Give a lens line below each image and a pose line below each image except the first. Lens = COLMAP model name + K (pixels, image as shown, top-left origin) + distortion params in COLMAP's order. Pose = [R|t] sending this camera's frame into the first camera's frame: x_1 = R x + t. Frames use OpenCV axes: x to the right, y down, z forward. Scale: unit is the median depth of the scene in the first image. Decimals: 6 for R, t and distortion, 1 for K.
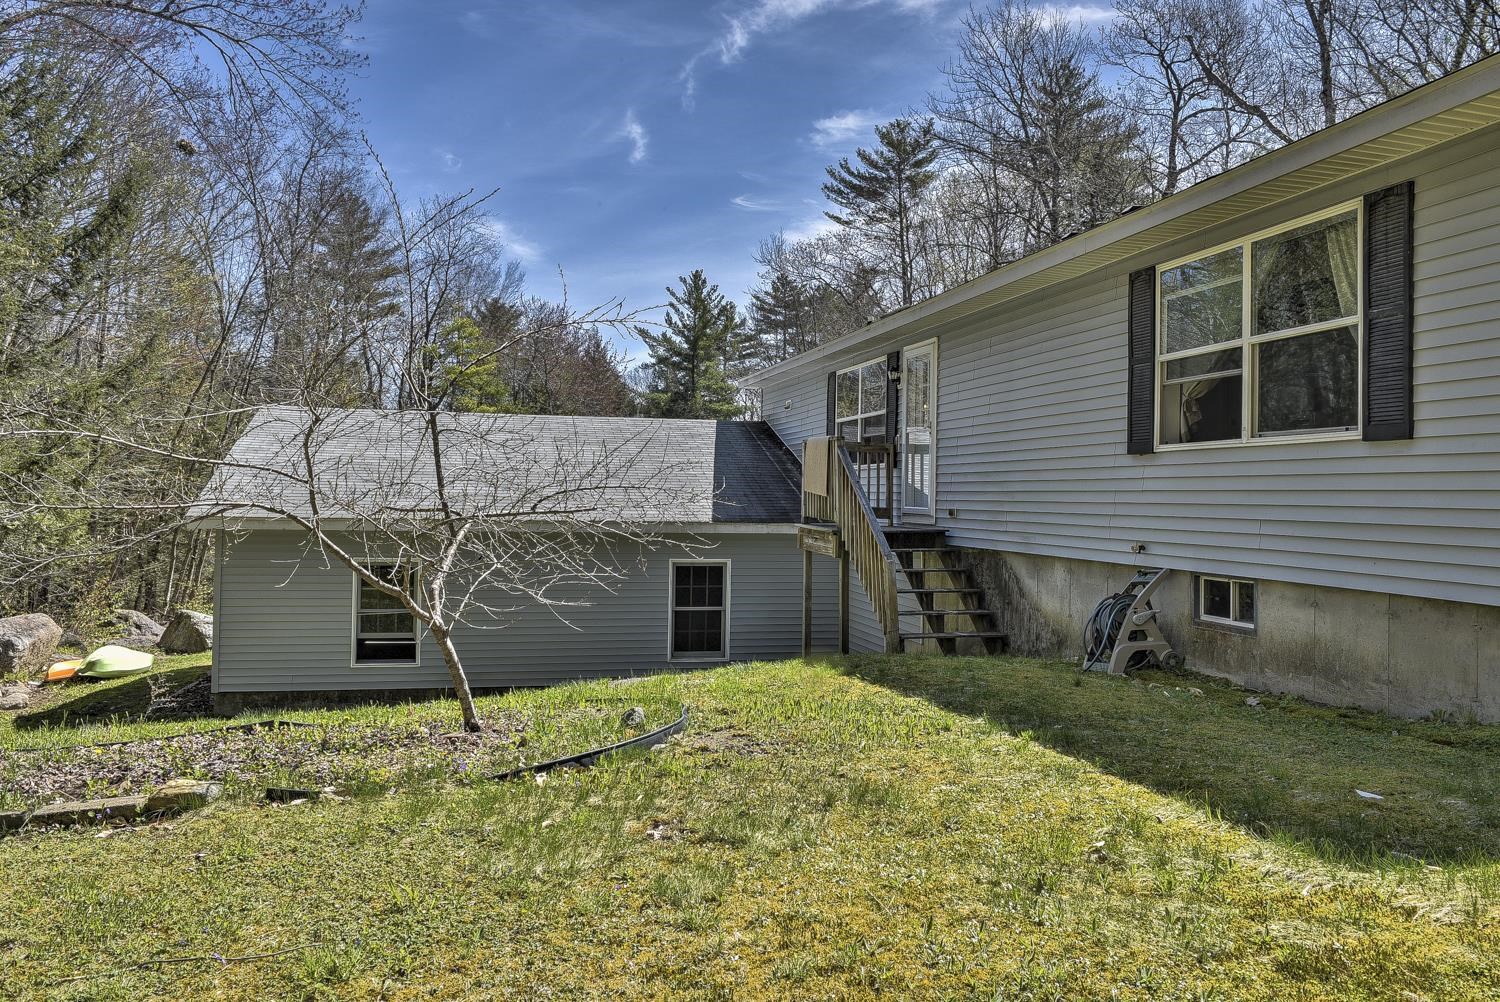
lens RADIAL K [[1151.9, 0, 751.1], [0, 1151.9, 494.8], [0, 0, 1]] dist [-0.022100, 0.005719]
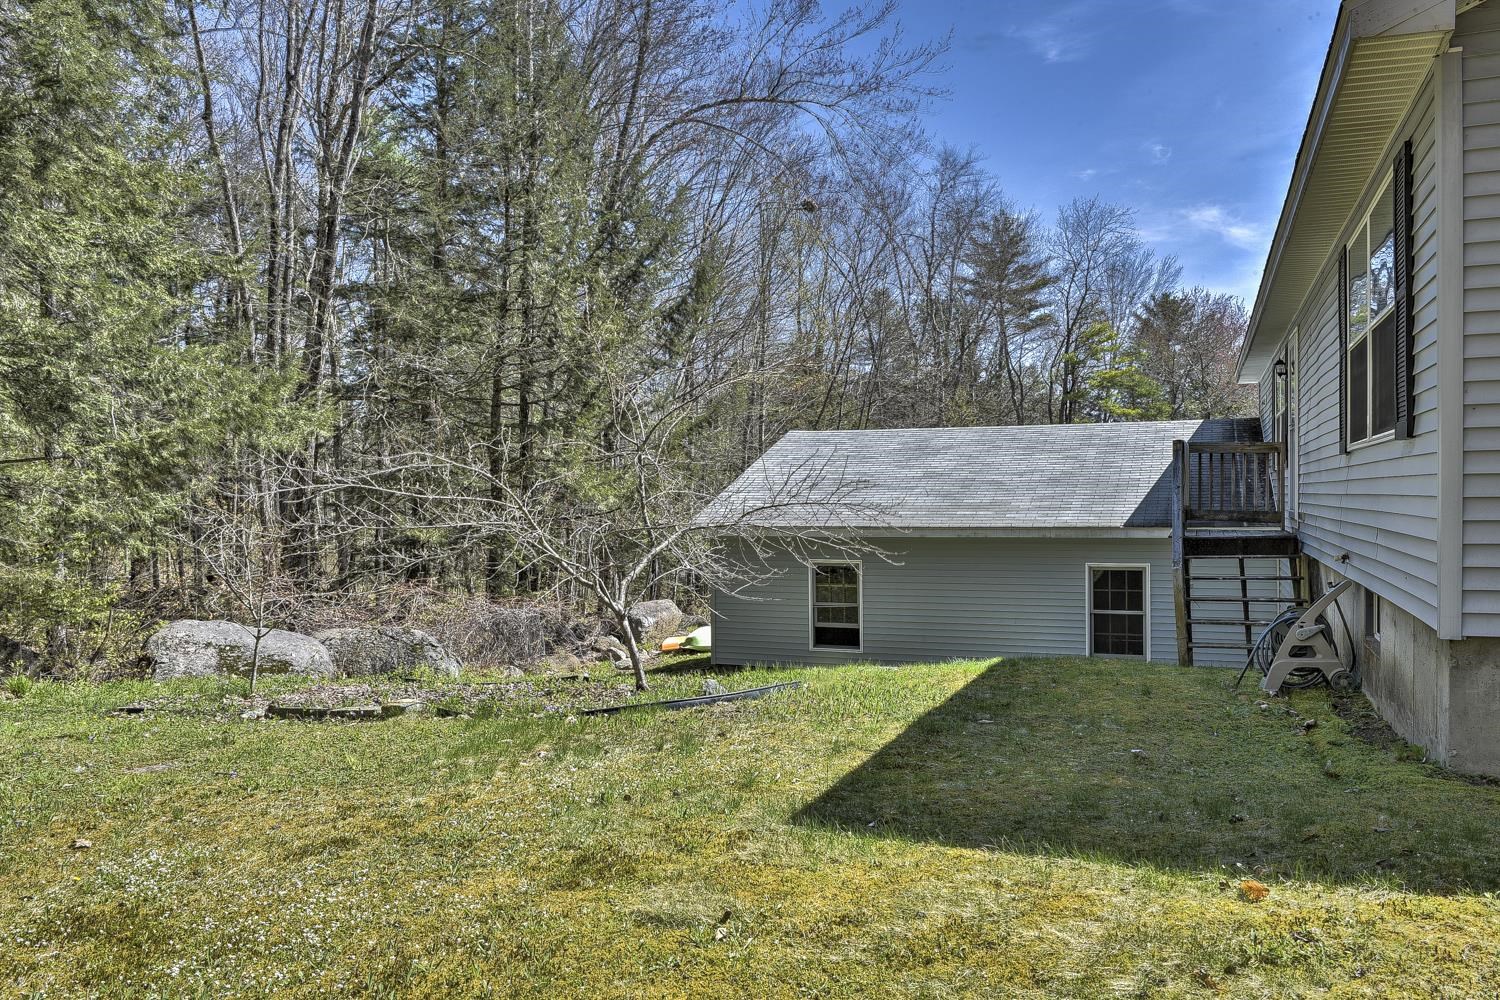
lens RADIAL K [[1151.9, 0, 752.0], [0, 1151.9, 507.5], [0, 0, 1]] dist [-0.022100, 0.005719]
pose [[0.813519, -0.015503, -0.581332, 0.480126], [0.021783, 0.999755, 0.003821, -0.006879], [0.581130, -0.015771, 0.813658, -0.009382]]
